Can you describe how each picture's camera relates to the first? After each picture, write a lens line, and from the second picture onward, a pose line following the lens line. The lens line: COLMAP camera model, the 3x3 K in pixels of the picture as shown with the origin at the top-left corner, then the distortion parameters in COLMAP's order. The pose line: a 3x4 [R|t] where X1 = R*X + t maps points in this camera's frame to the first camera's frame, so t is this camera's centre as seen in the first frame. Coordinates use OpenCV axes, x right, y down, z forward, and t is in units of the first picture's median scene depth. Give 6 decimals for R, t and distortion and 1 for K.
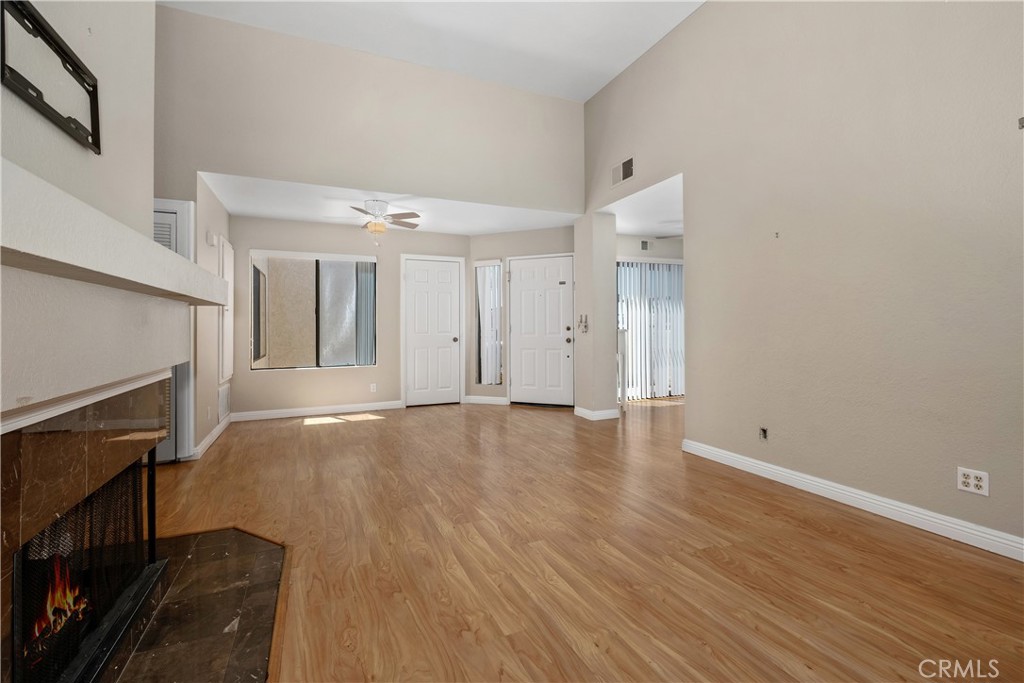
lens RADIAL K [[441.7, 0, 509.7], [0, 441.7, 326.5], [0, 0, 1]] dist [-0.001208, -0.004353]
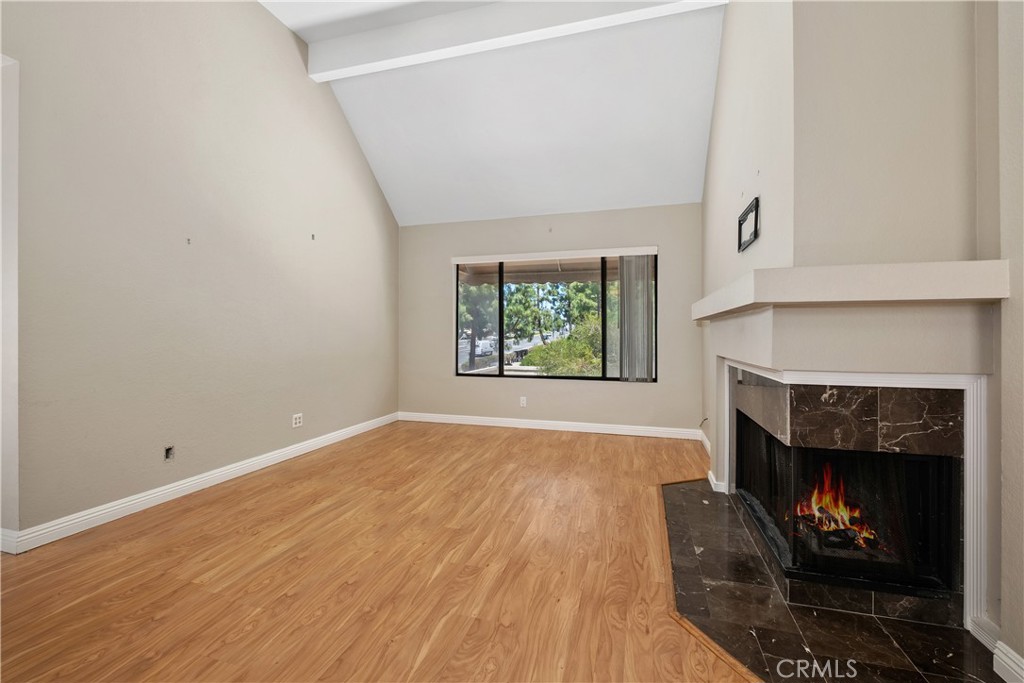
lens RADIAL K [[441.7, 0, 511.7], [0, 441.7, 332.8], [0, 0, 1]] dist [-0.001208, -0.004353]
pose [[-0.765438, 0.008823, 0.643449, -0.682434], [0.002493, 0.999939, -0.010747, 0.008829], [-0.643504, -0.006622, -0.765414, 1.544888]]
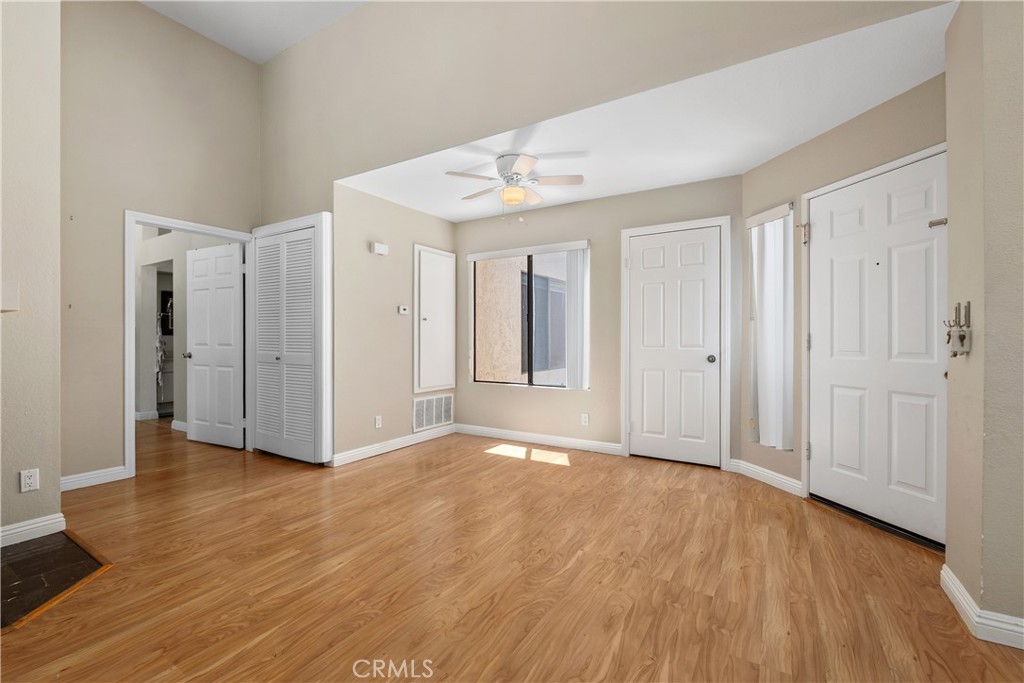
lens RADIAL K [[441.7, 0, 510.8], [0, 441.7, 336.2], [0, 0, 1]] dist [-0.001208, -0.004353]
pose [[0.570057, 0.002864, -0.821600, 0.509639], [-0.003200, 0.999994, 0.001266, -0.000565], [0.821599, 0.001907, 0.570063, 1.100957]]
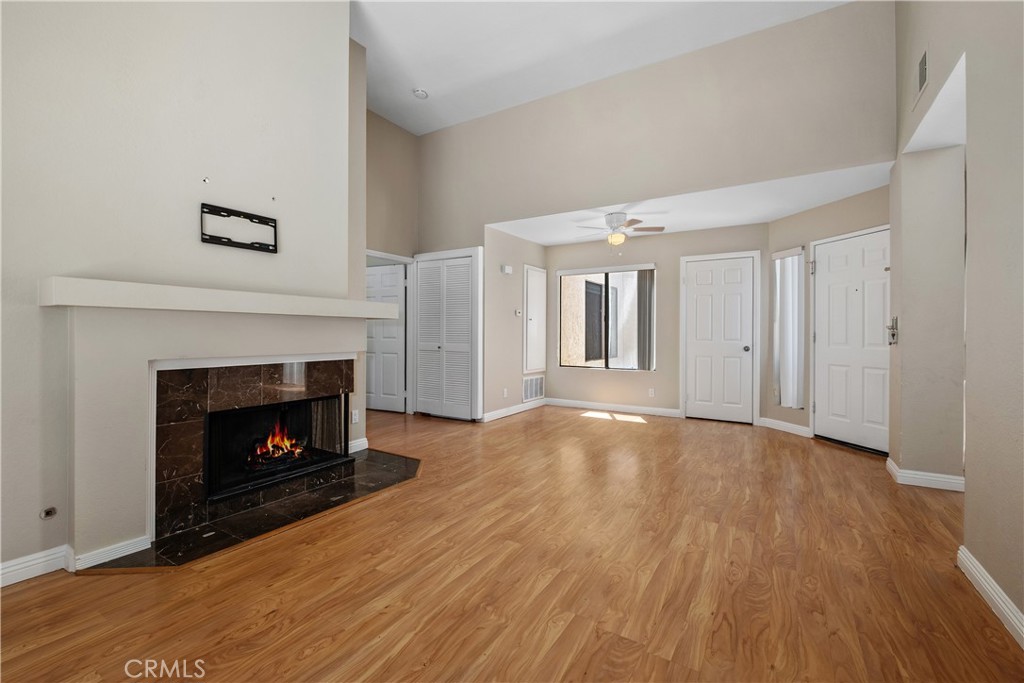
lens RADIAL K [[441.7, 0, 509.7], [0, 441.7, 330.4], [0, 0, 1]] dist [-0.001208, -0.004353]
pose [[0.562824, 0.004570, -0.826564, 0.793090], [-0.007078, 0.999975, 0.000709, -0.006804], [0.826547, 0.005452, 0.562842, 0.359550]]
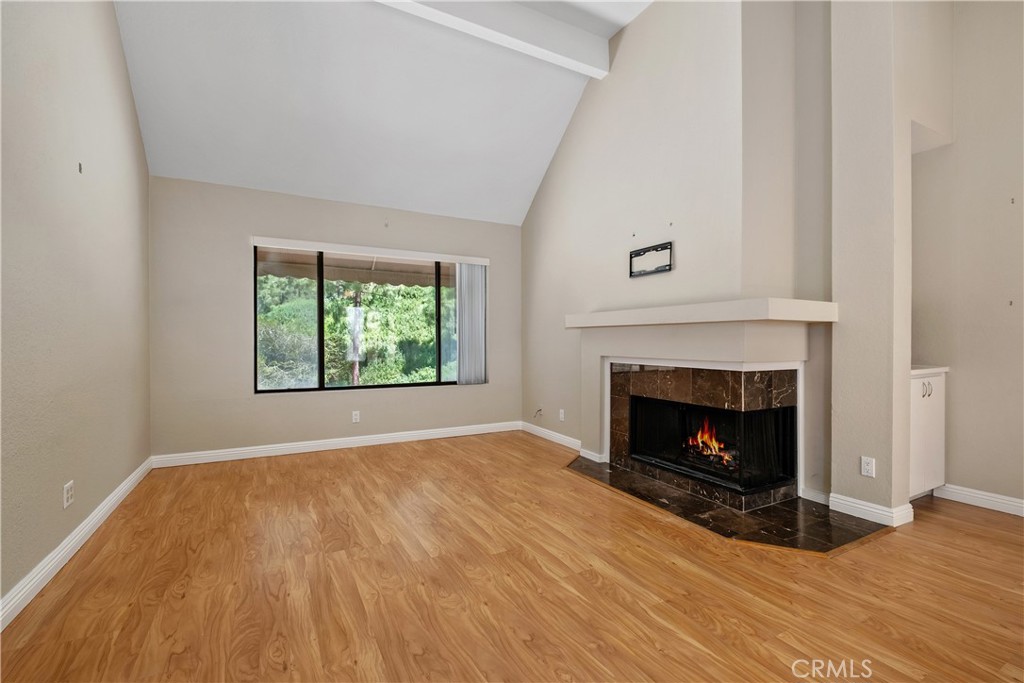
lens RADIAL K [[441.7, 0, 513.3], [0, 441.7, 341.8], [0, 0, 1]] dist [-0.001208, -0.004353]
pose [[-0.996641, 0.006482, -0.081638, 0.093364], [0.006269, 0.999976, 0.002873, 0.003333], [0.081654, 0.002351, -0.996658, 1.766189]]
